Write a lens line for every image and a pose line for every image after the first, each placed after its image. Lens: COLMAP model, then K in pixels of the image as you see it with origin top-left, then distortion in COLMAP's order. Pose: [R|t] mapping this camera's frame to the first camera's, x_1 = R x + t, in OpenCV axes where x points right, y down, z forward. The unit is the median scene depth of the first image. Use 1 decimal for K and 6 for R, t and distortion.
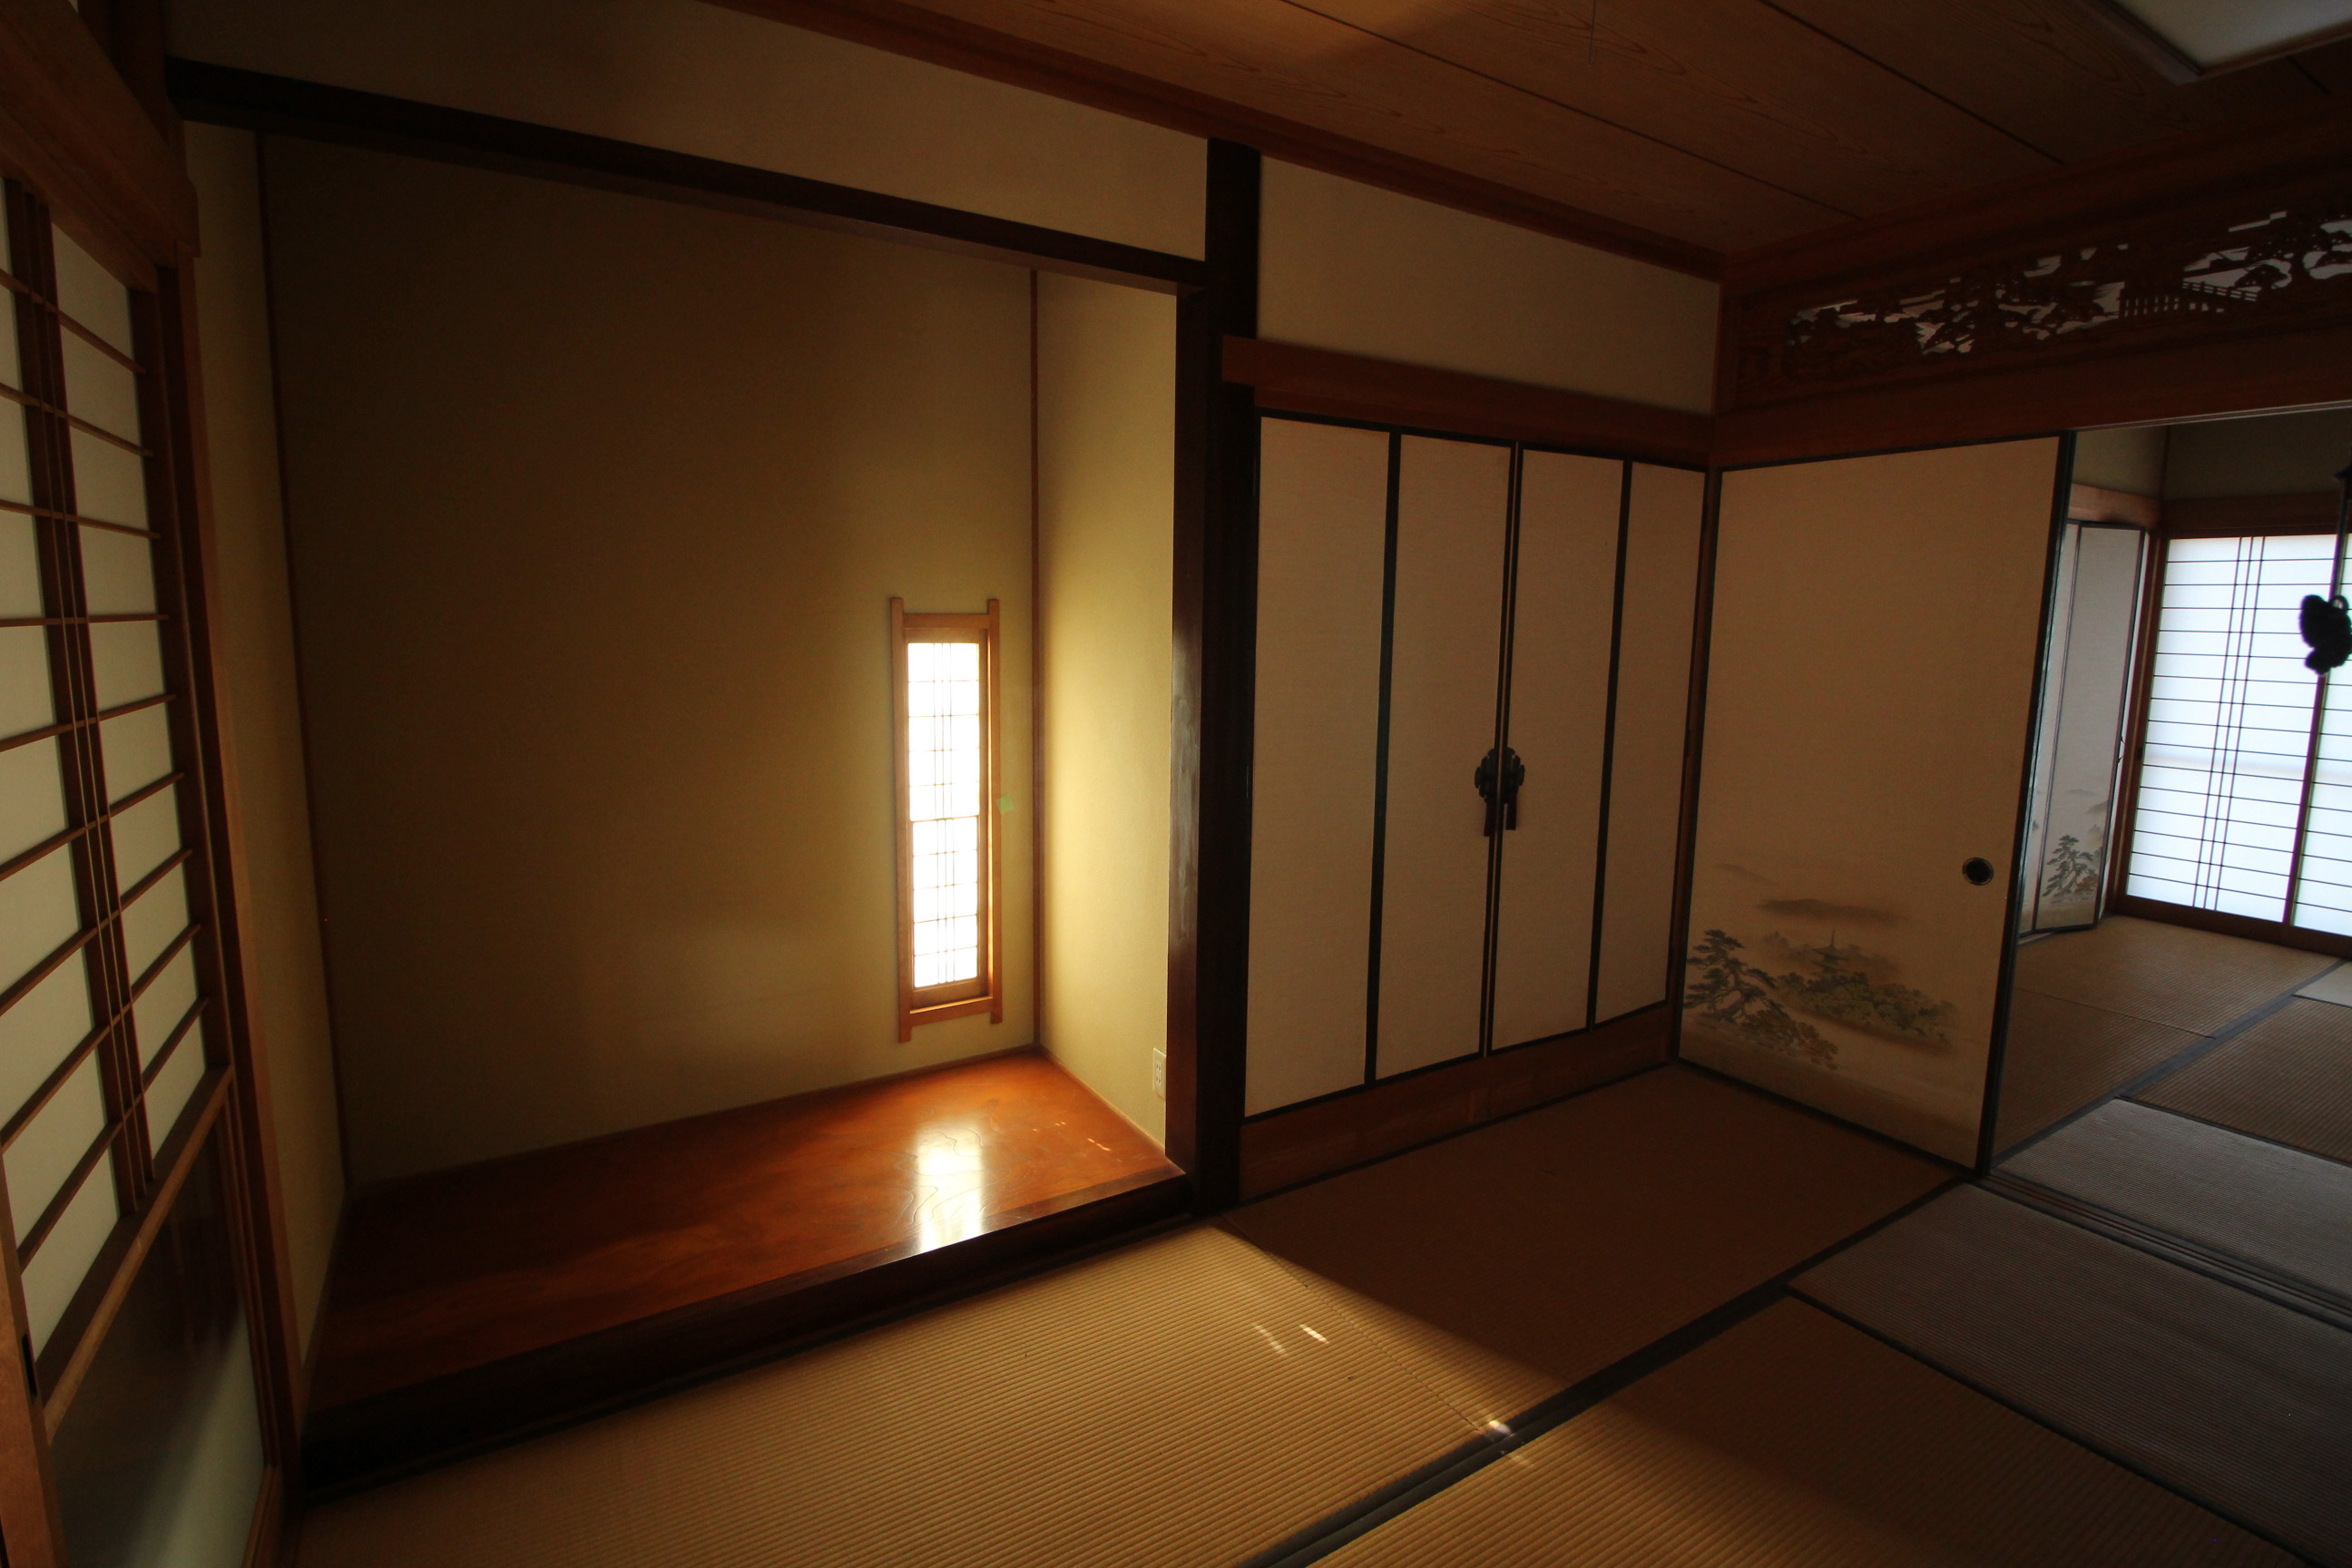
lens RADIAL K [[1100.4, 0, 1165.6], [0, 1100.4, 757.6], [0, 0, 1]] dist [-0.006921, -0.008790]
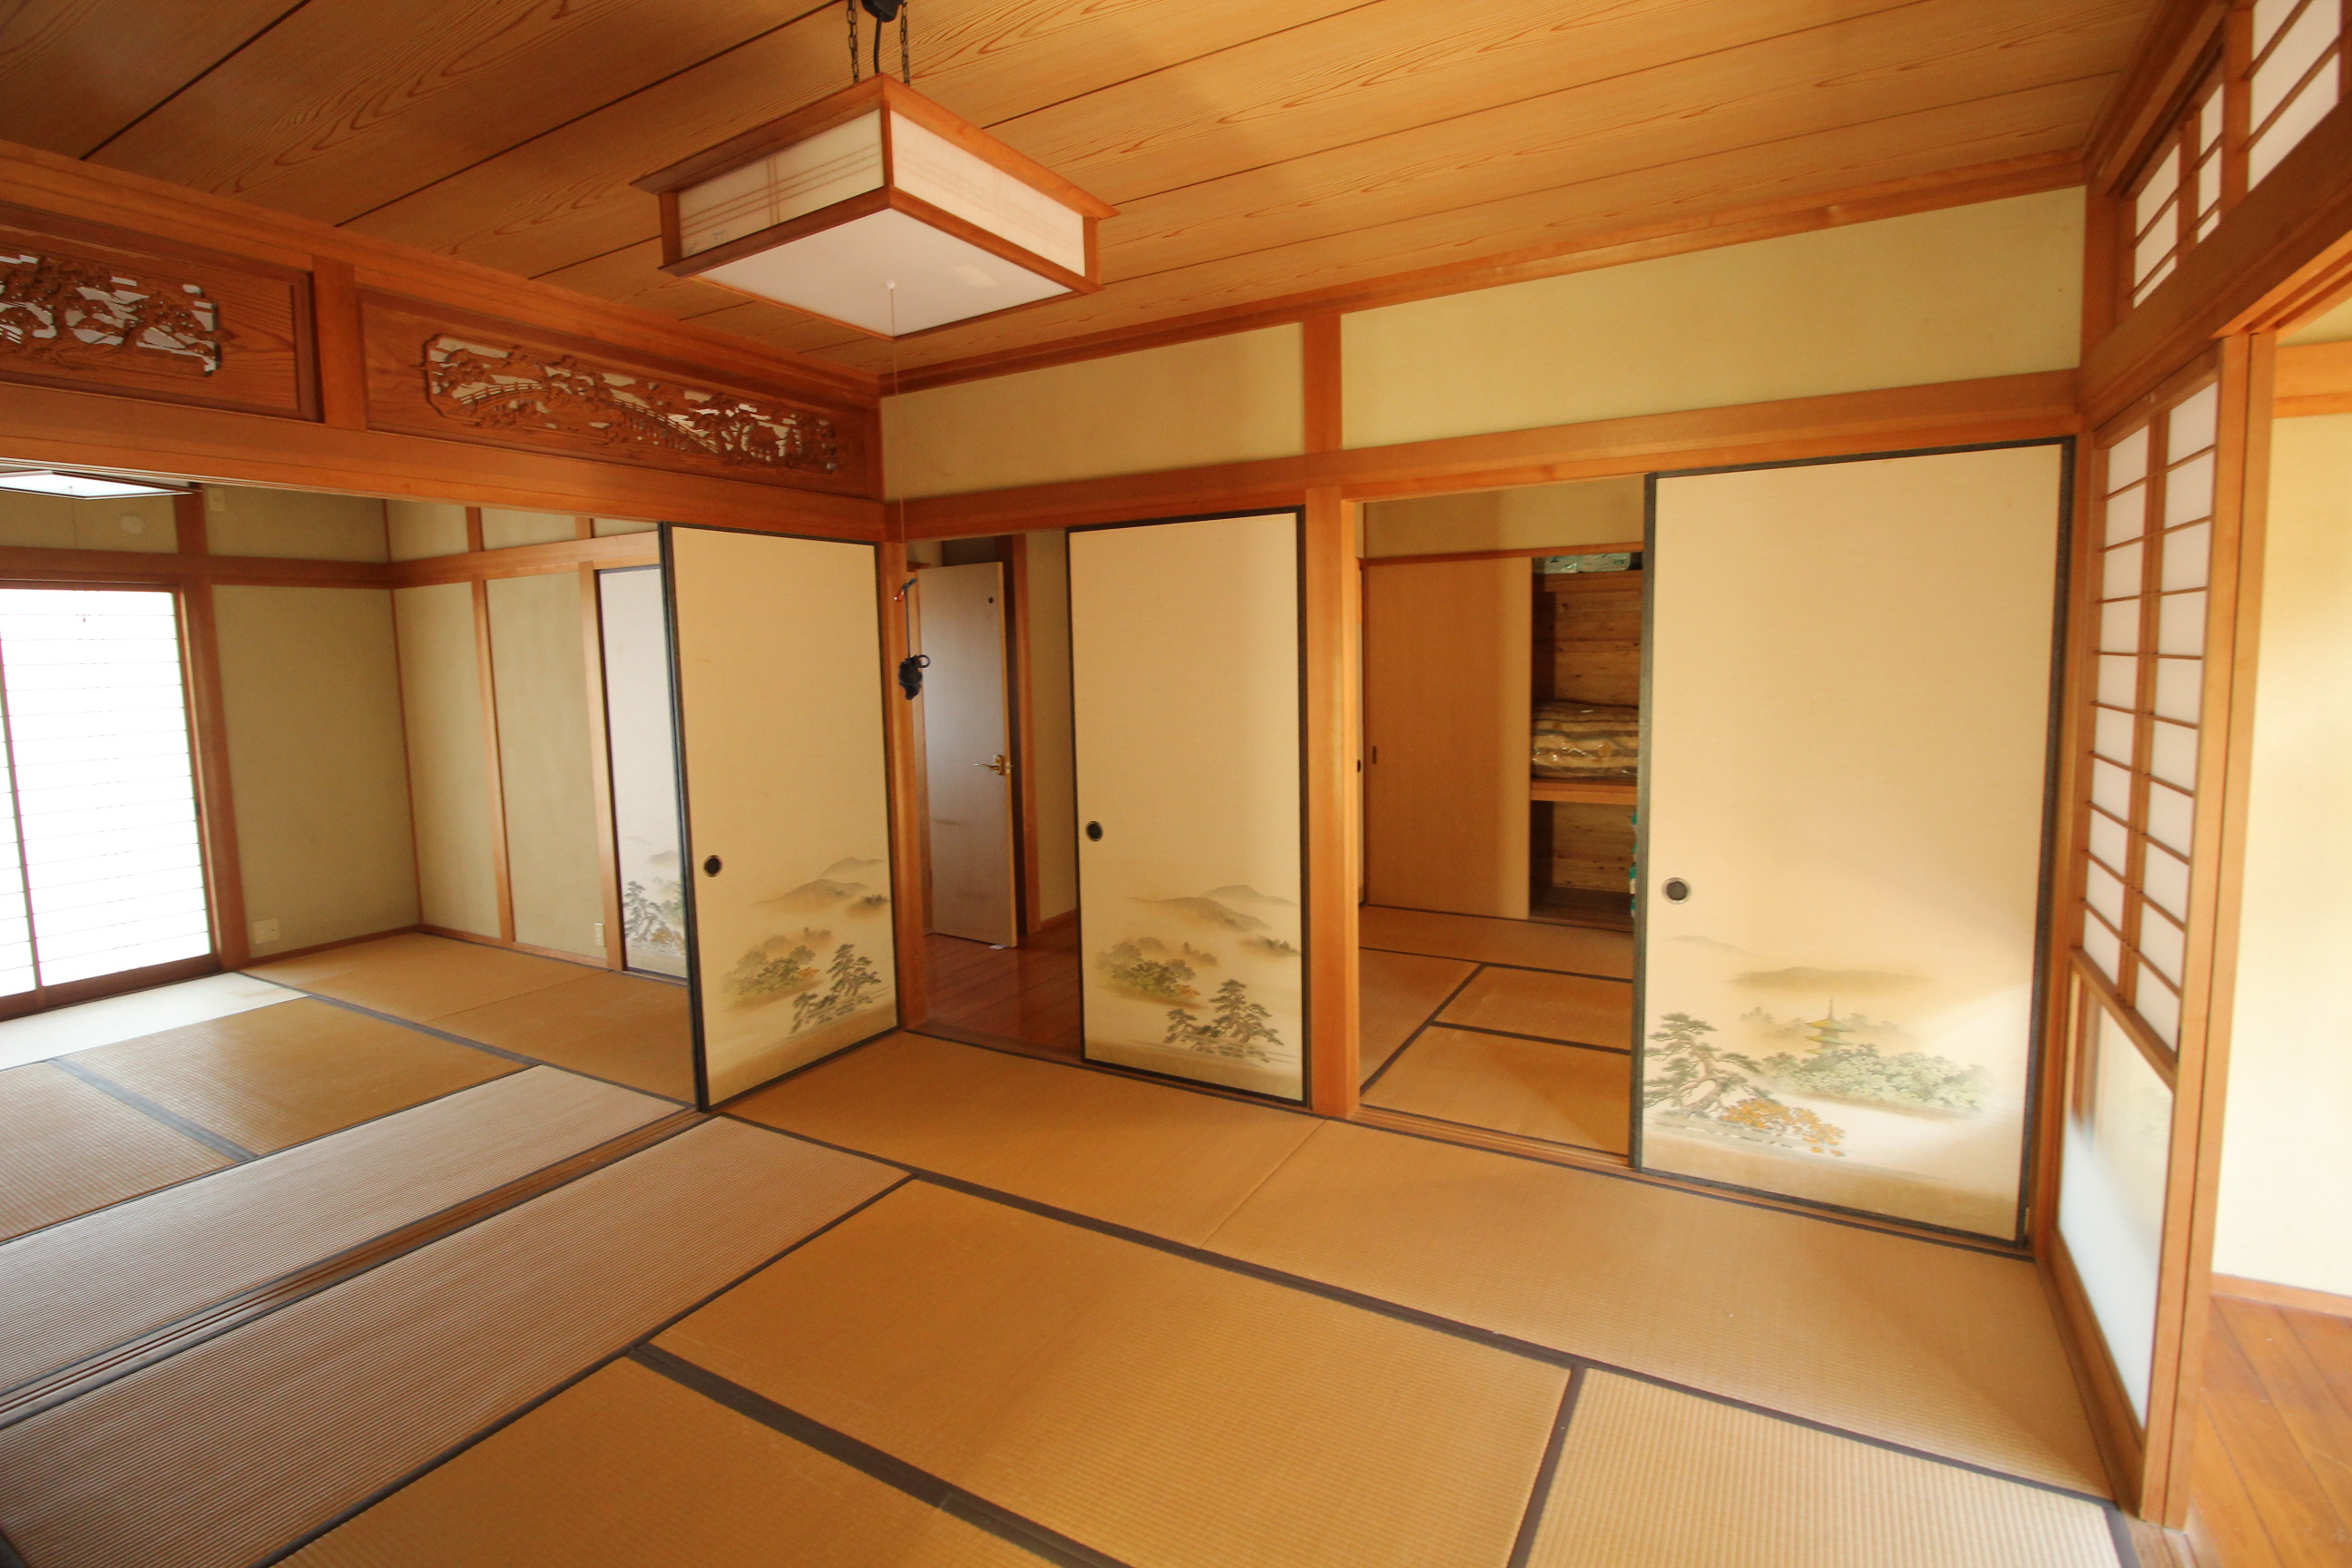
lens RADIAL K [[1100.4, 0, 1154.1], [0, 1100.4, 752.9], [0, 0, 1]] dist [-0.006921, -0.008790]
pose [[-0.485935, -0.086207, 0.869733, -0.224352], [0.131710, 0.976536, 0.170382, -0.084107], [-0.864014, 0.197347, -0.463179, 0.501983]]
